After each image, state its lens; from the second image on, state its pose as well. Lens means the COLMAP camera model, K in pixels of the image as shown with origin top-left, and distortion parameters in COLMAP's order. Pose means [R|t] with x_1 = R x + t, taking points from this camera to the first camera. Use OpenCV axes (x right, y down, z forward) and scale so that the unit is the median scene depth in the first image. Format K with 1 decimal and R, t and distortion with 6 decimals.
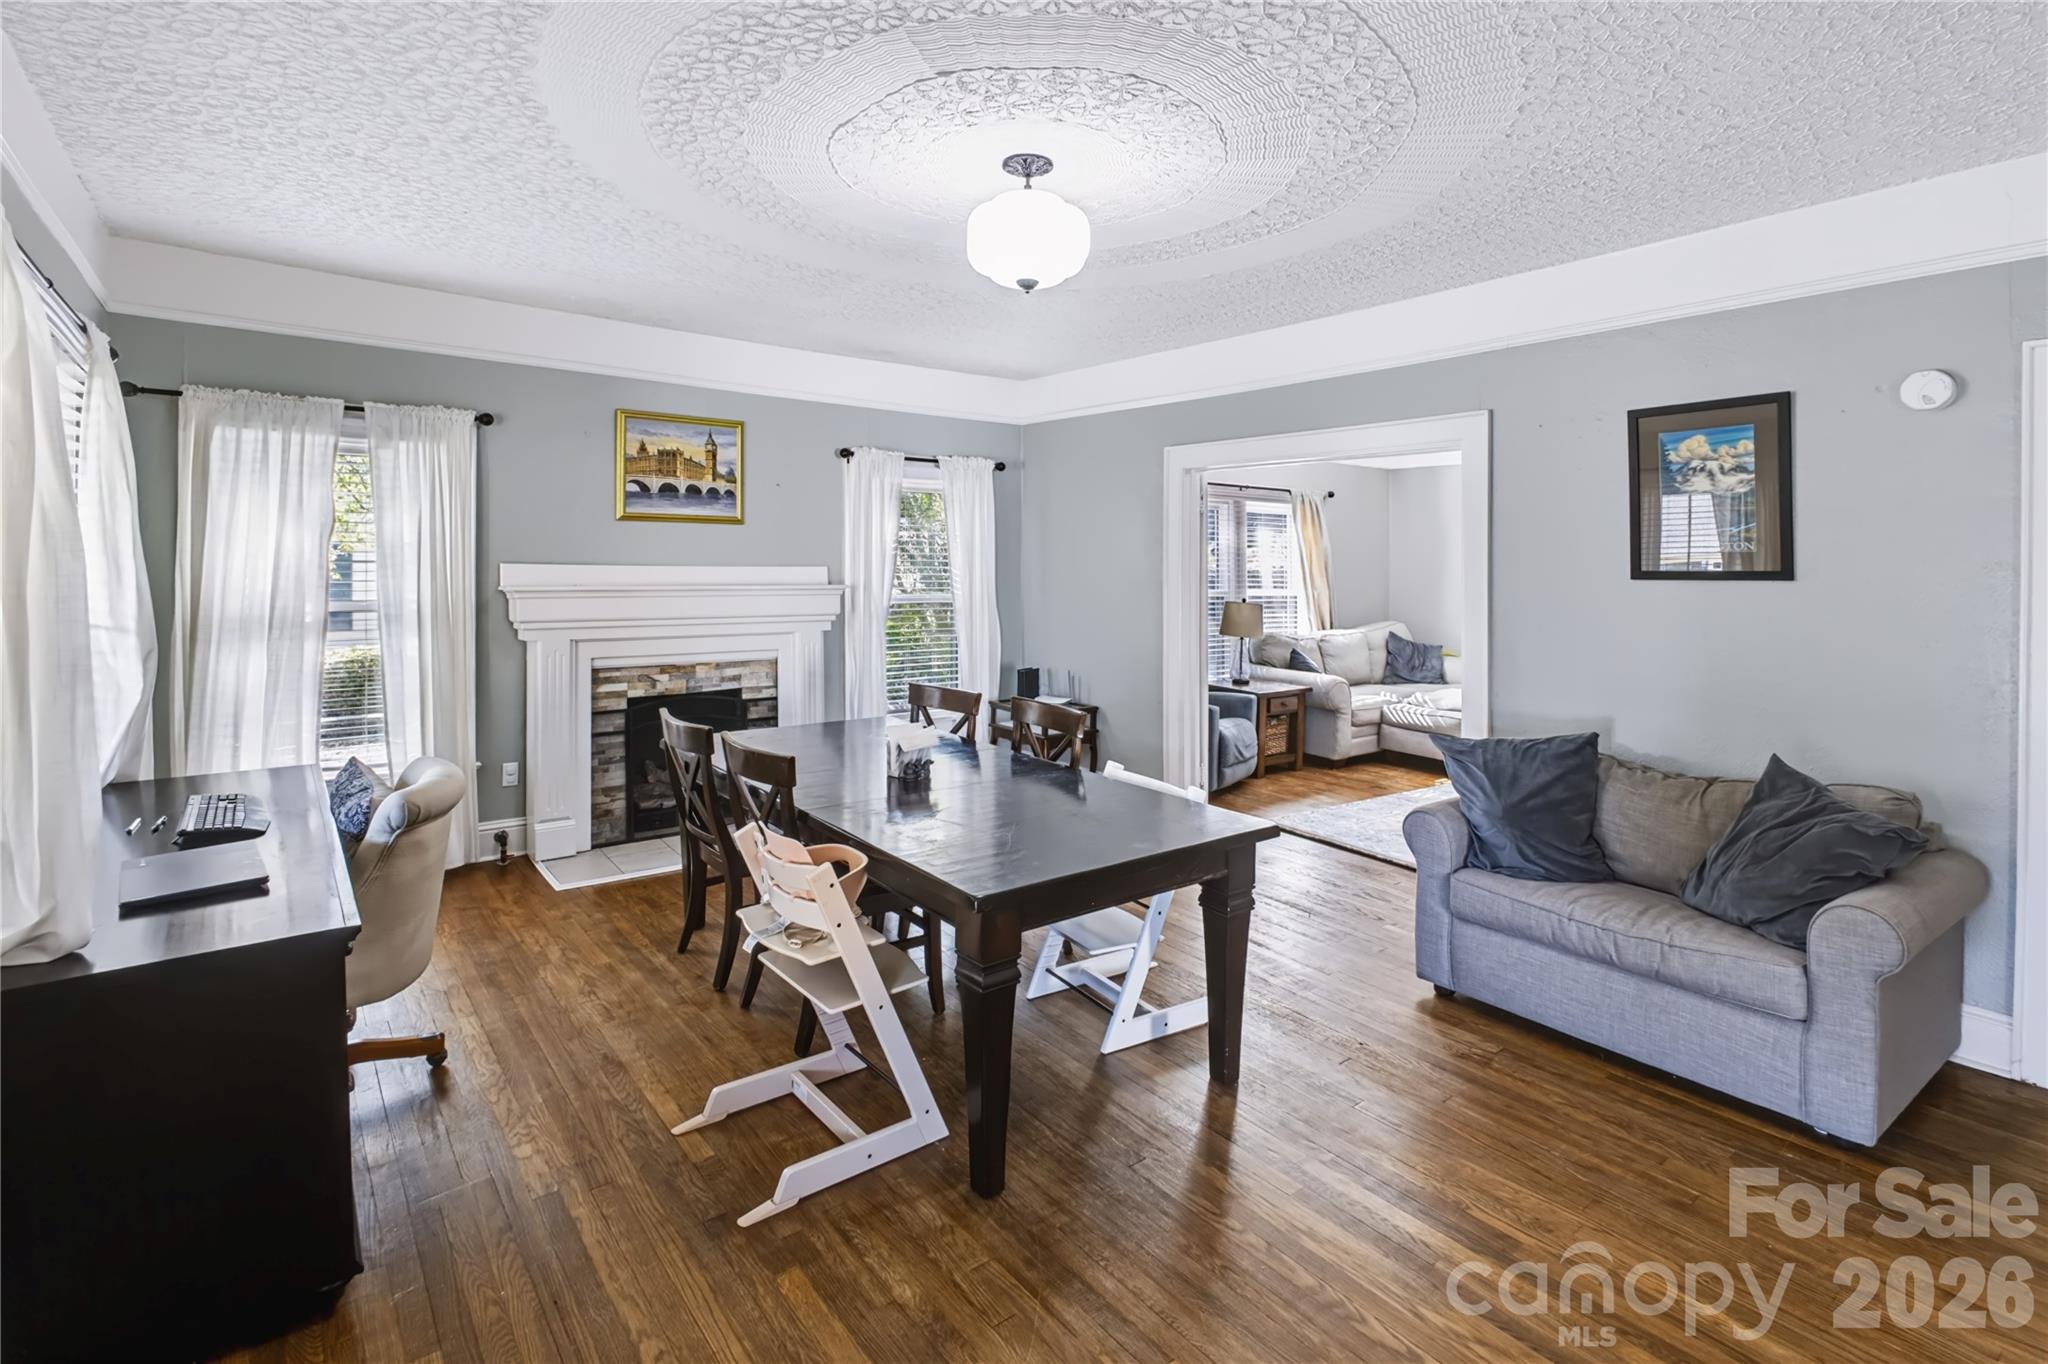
lens RADIAL K [[952.8, 0, 1029.1], [0, 952.8, 574.6], [0, 0, 1]] dist [0.009901, -0.000349]
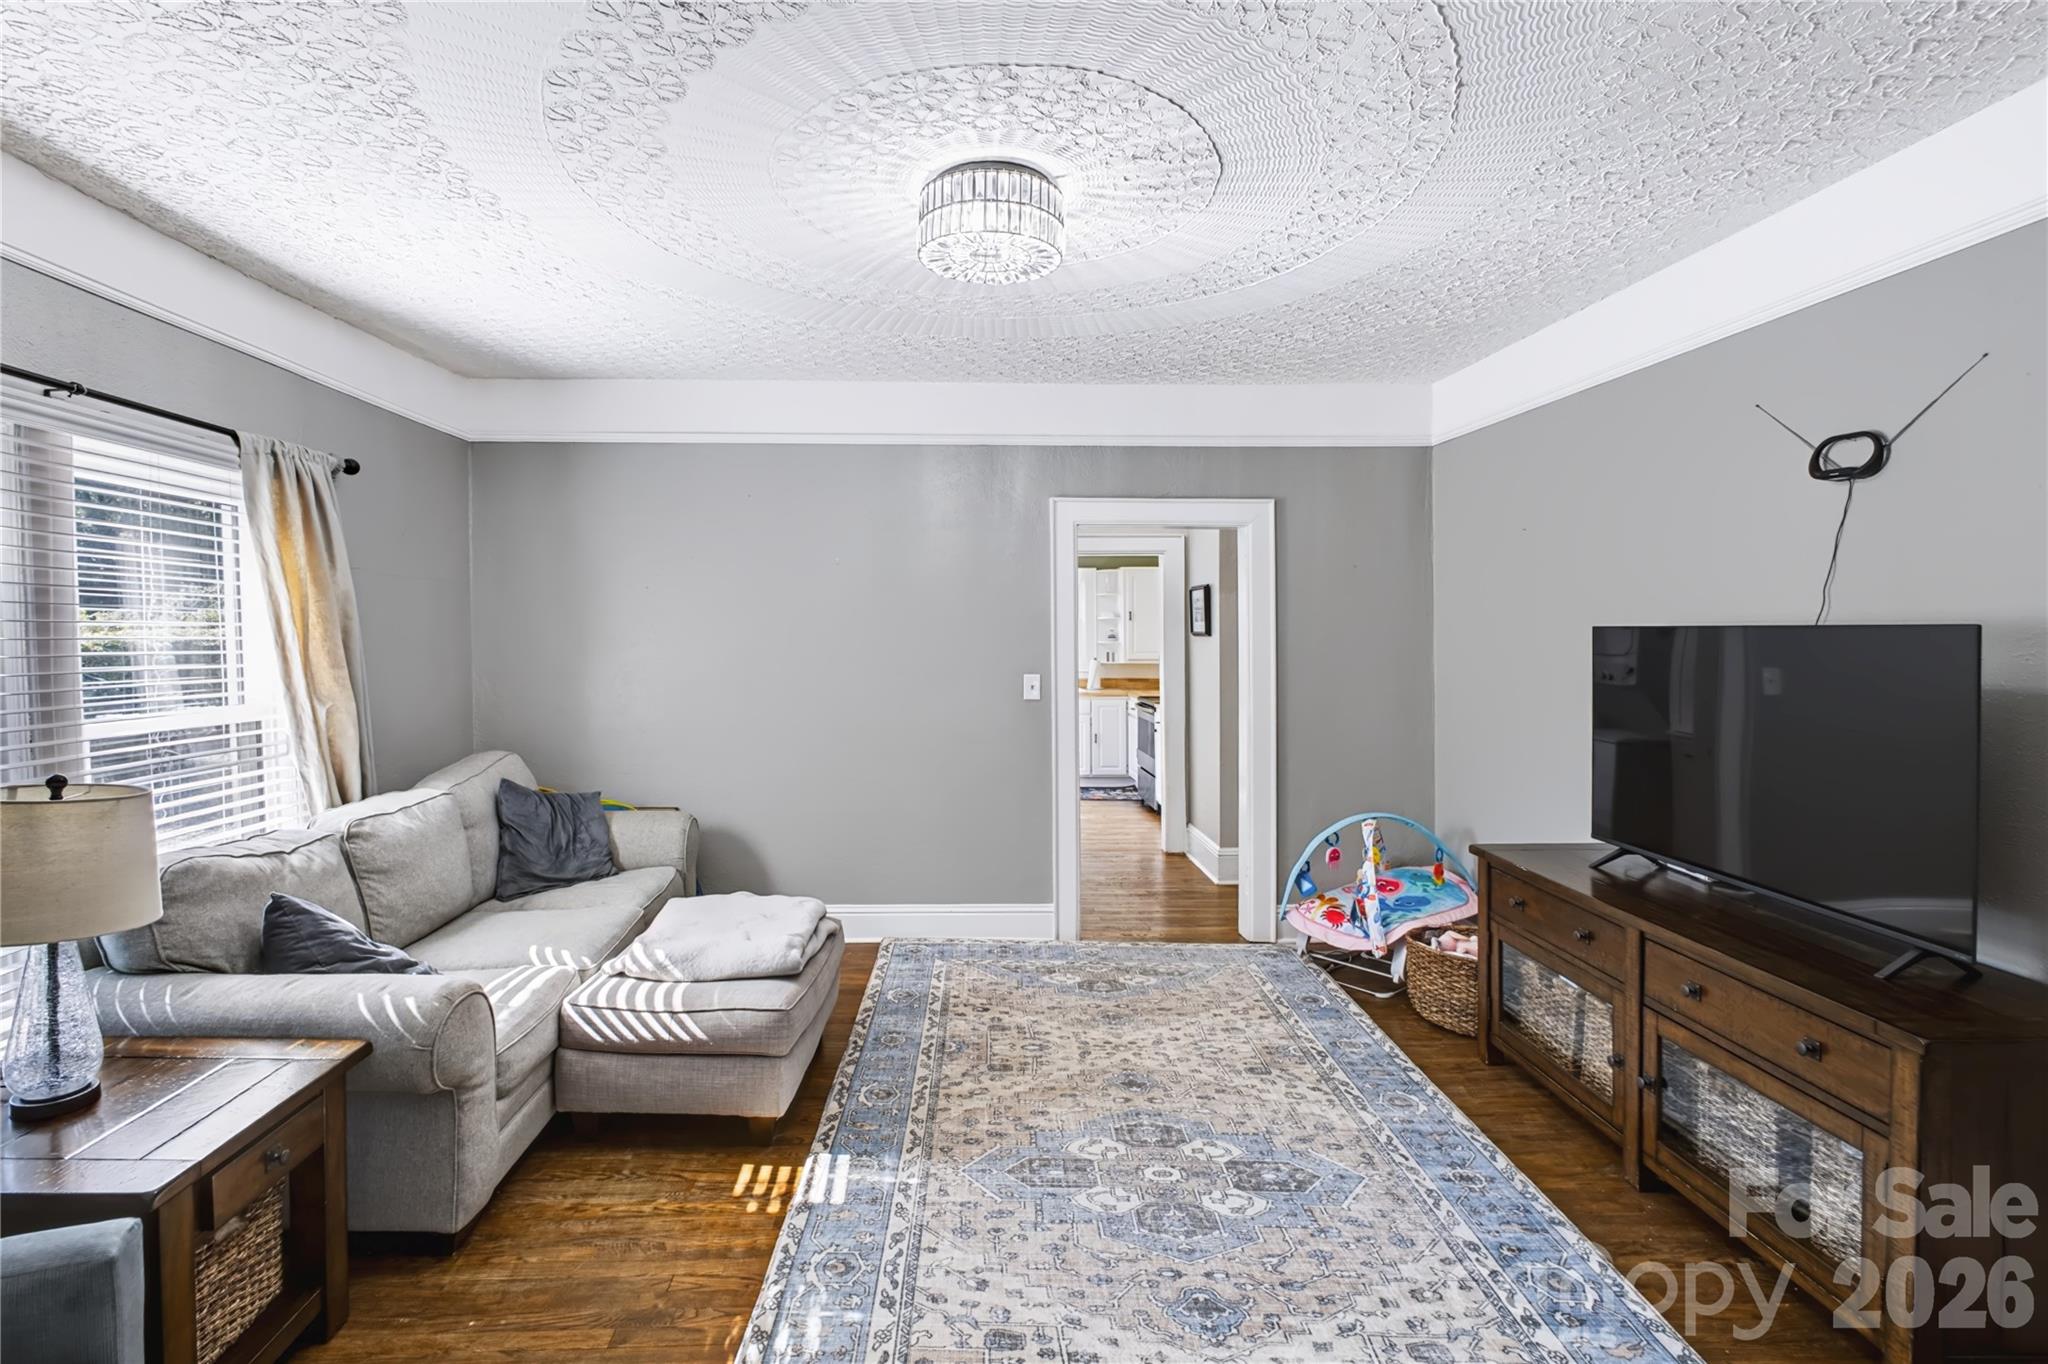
lens RADIAL K [[1007.5, 0, 981.9], [0, 1007.5, 653.7], [0, 0, 1]] dist [0.017111, 0.000681]
pose [[0.593697, -0.032925, 0.804015, 0.209236], [0.025798, 0.999428, 0.021878, -0.009440], [-0.804275, 0.007753, 0.594207, 0.876510]]
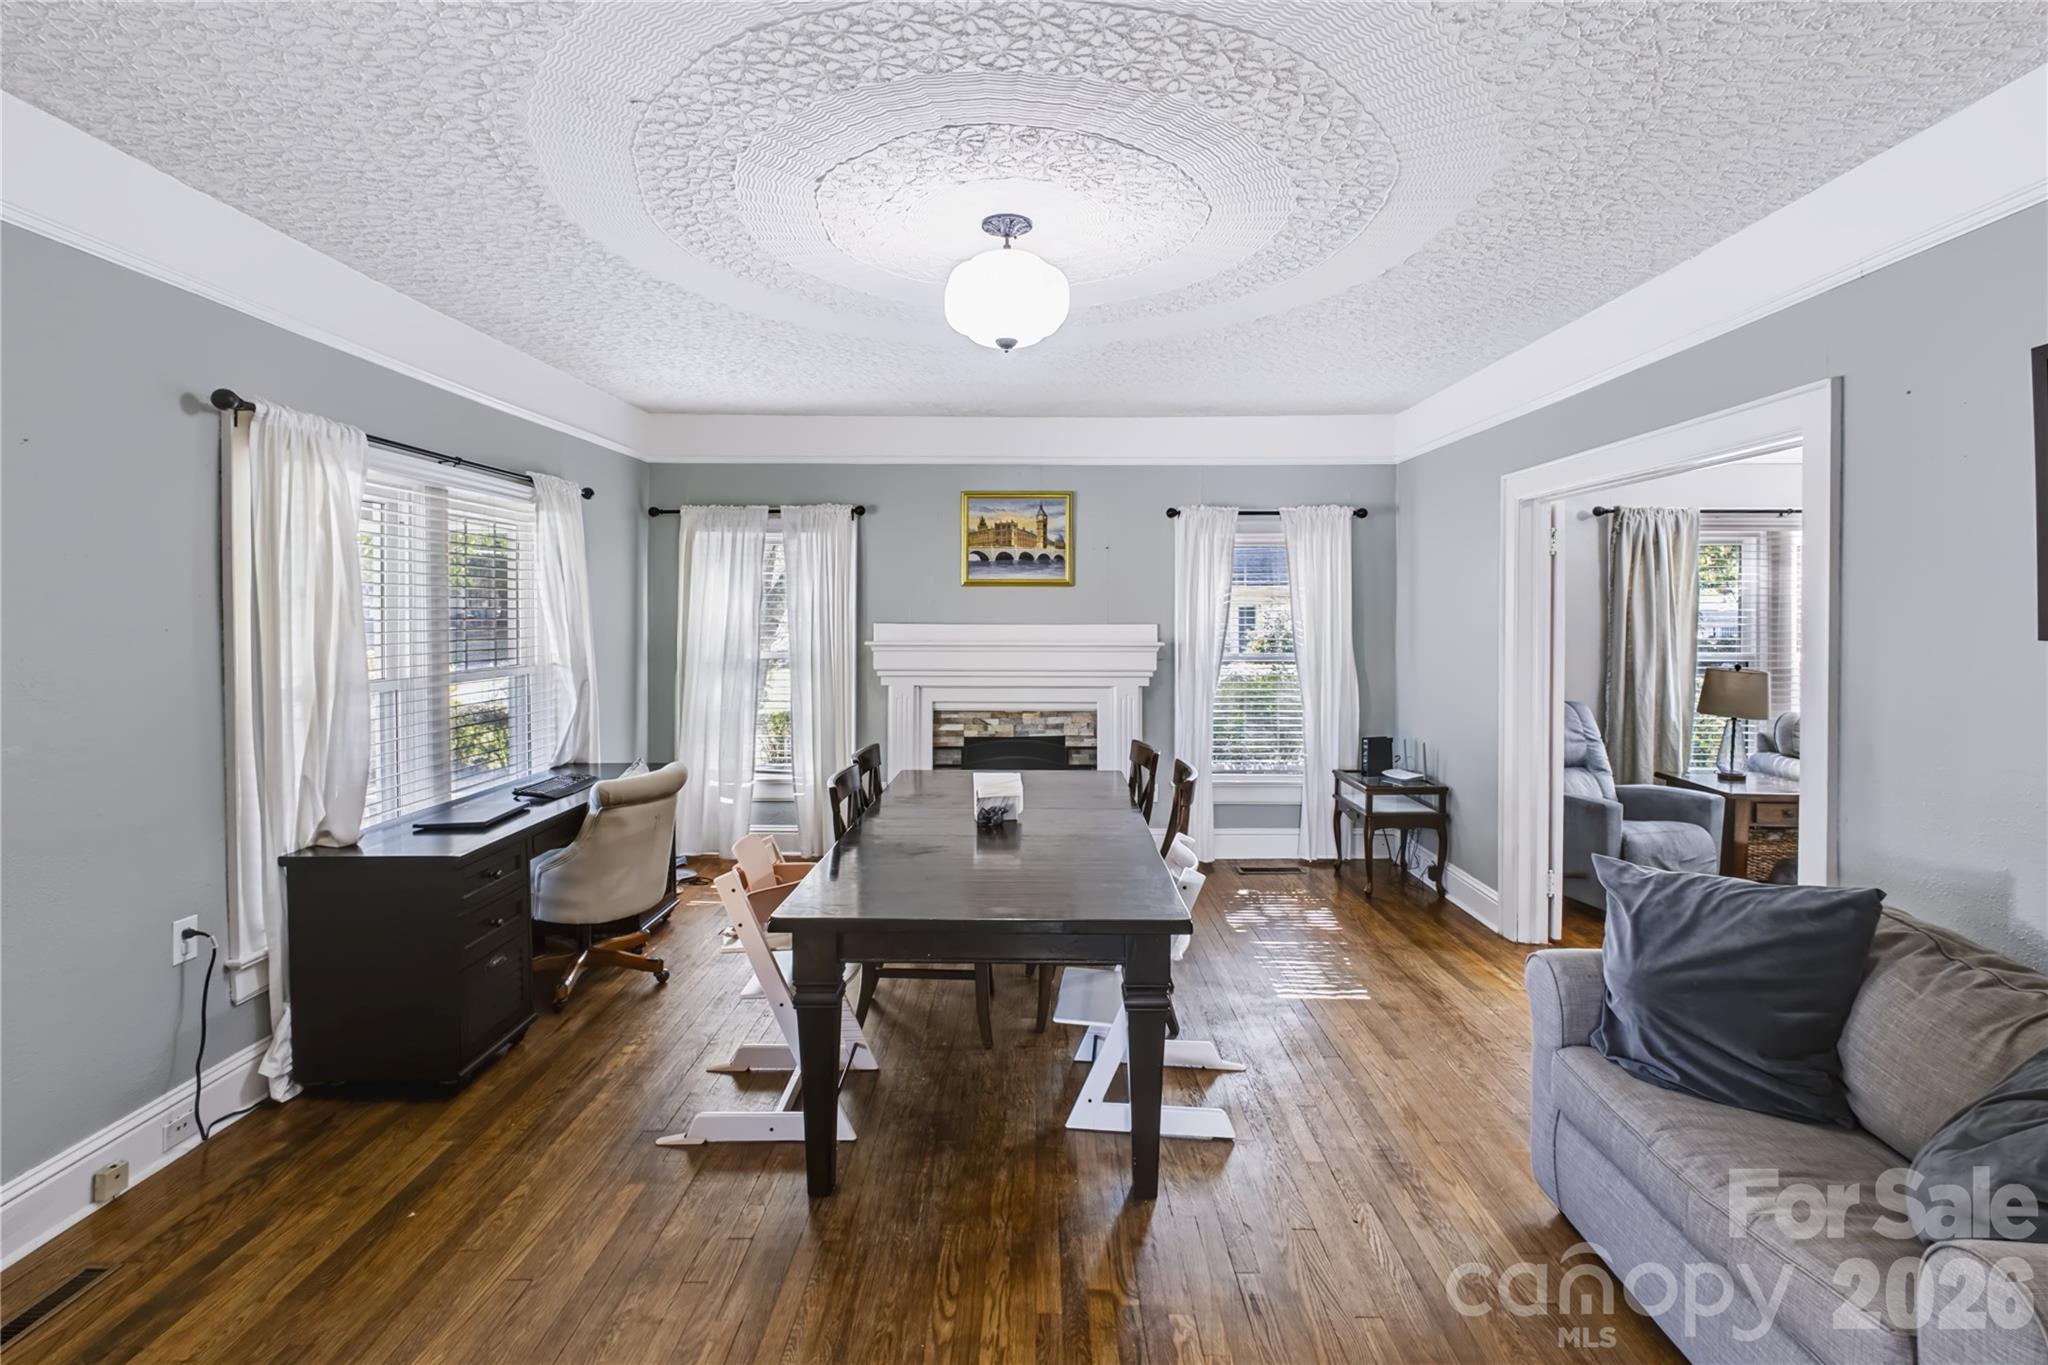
lens RADIAL K [[952.8, 0, 1045.4], [0, 952.8, 637.4], [0, 0, 1]] dist [0.009901, -0.000349]
pose [[0.794104, 0.003315, -0.607773, 0.344090], [-0.000509, 0.999988, 0.004789, 0.000710], [0.607782, -0.003493, 0.794097, 0.118674]]
